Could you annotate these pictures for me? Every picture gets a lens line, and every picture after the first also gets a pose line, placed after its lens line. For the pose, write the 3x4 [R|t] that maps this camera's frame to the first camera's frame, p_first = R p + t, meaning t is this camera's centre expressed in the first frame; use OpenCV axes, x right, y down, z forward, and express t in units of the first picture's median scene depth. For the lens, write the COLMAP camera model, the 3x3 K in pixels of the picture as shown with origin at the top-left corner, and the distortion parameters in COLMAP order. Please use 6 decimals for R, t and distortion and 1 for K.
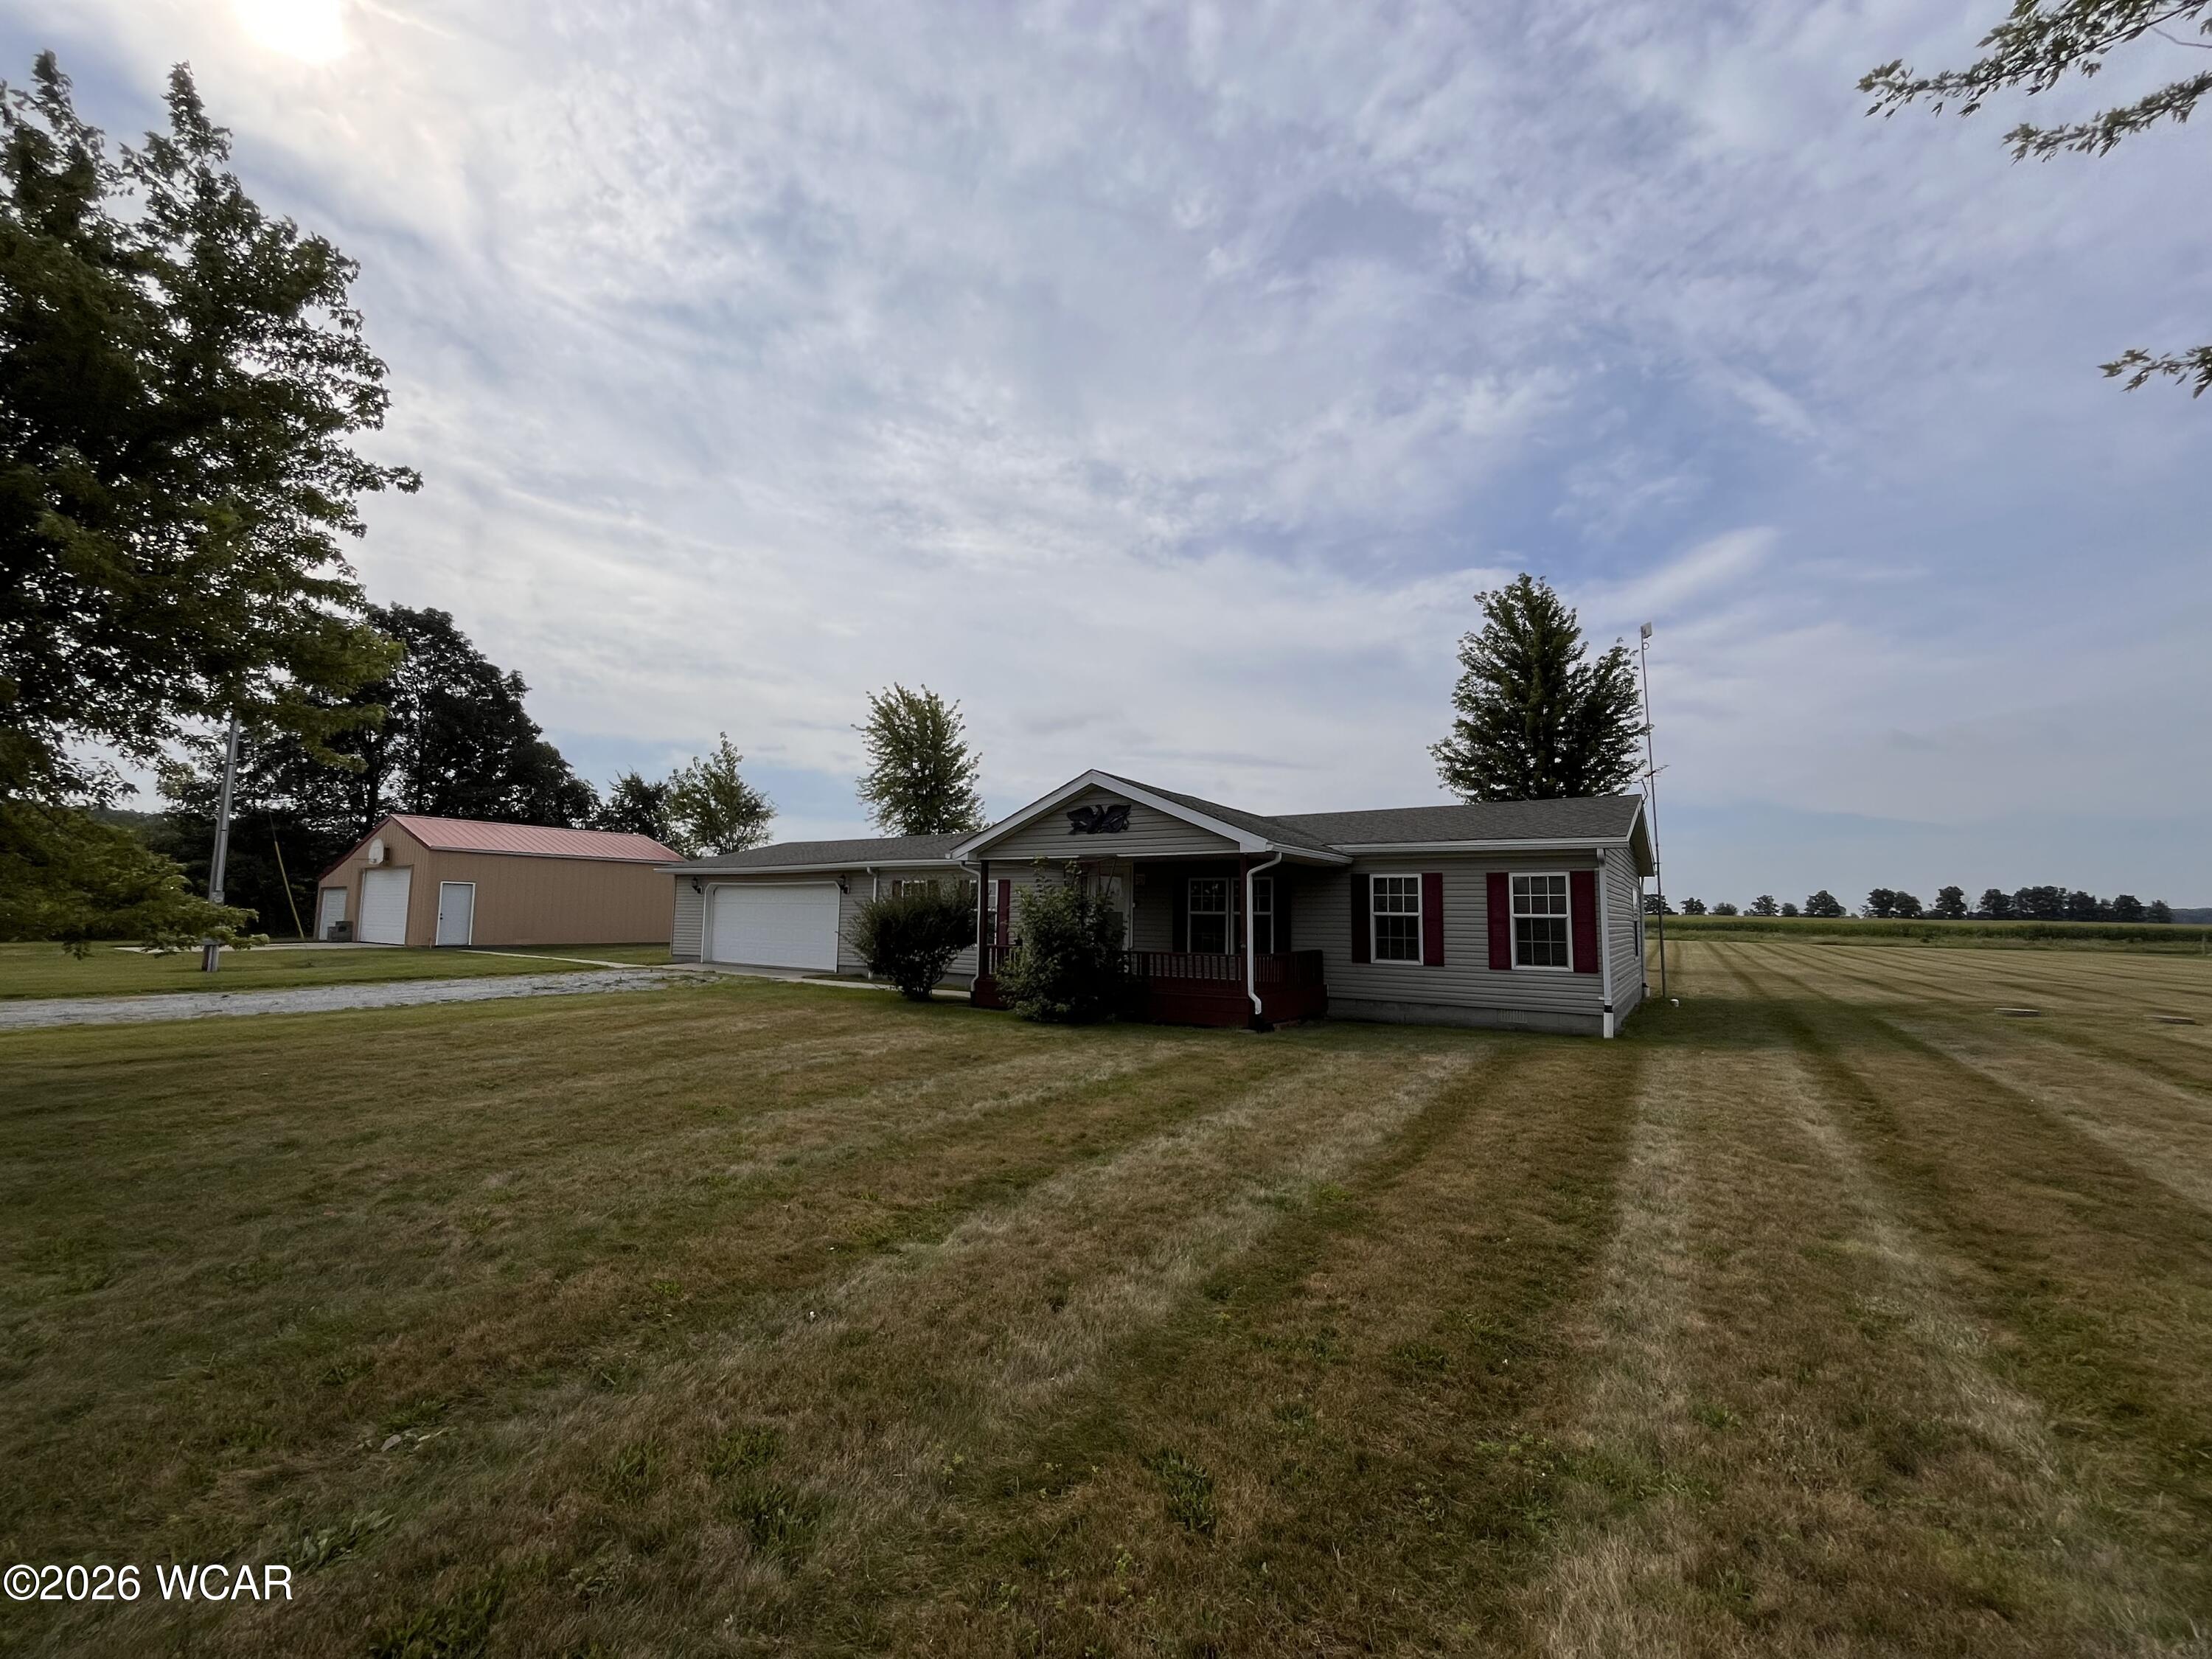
lens RADIAL K [[900.2, 0, 1106.0], [0, 900.2, 834.9], [0, 0, 1]] dist [-0.015785, -0.000120]
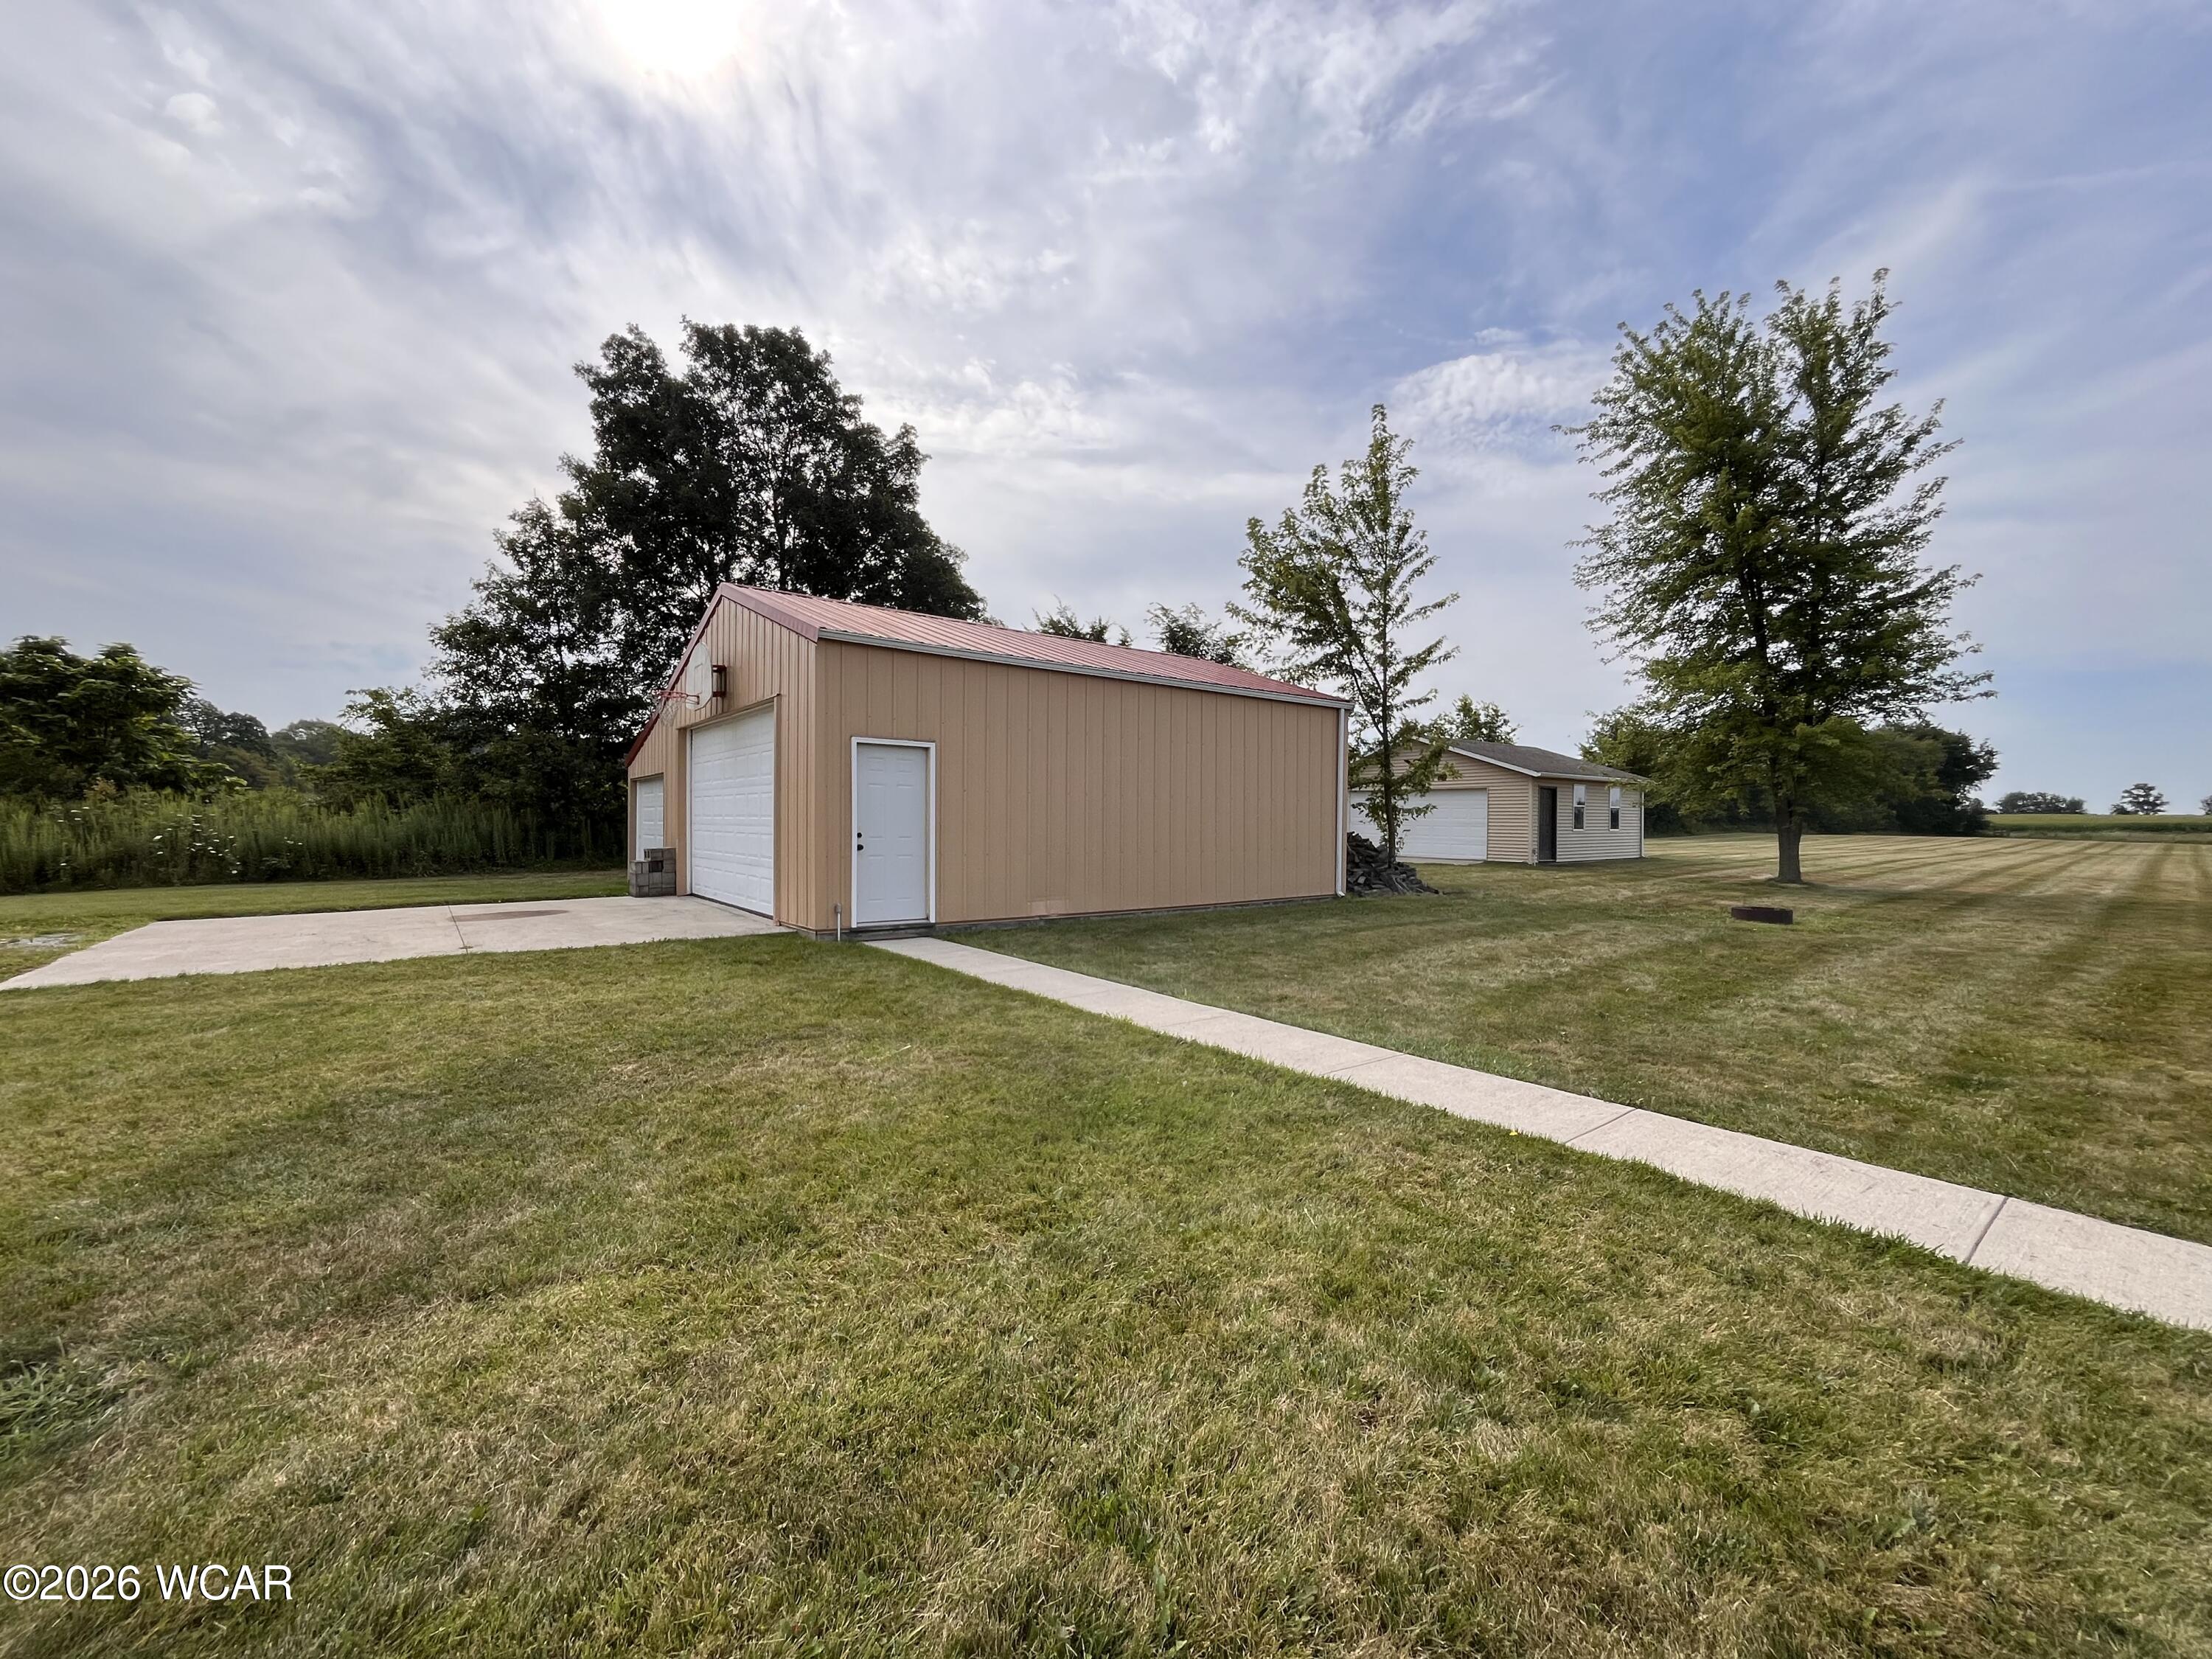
lens RADIAL K [[900.2, 0, 1108.4], [0, 900.2, 822.5], [0, 0, 1]] dist [-0.015785, -0.000120]
pose [[0.952051, -0.002174, -0.305932, -0.464474], [0.030391, 0.995701, 0.087499, 0.047389], [0.304427, -0.092601, 0.948024, 0.594897]]
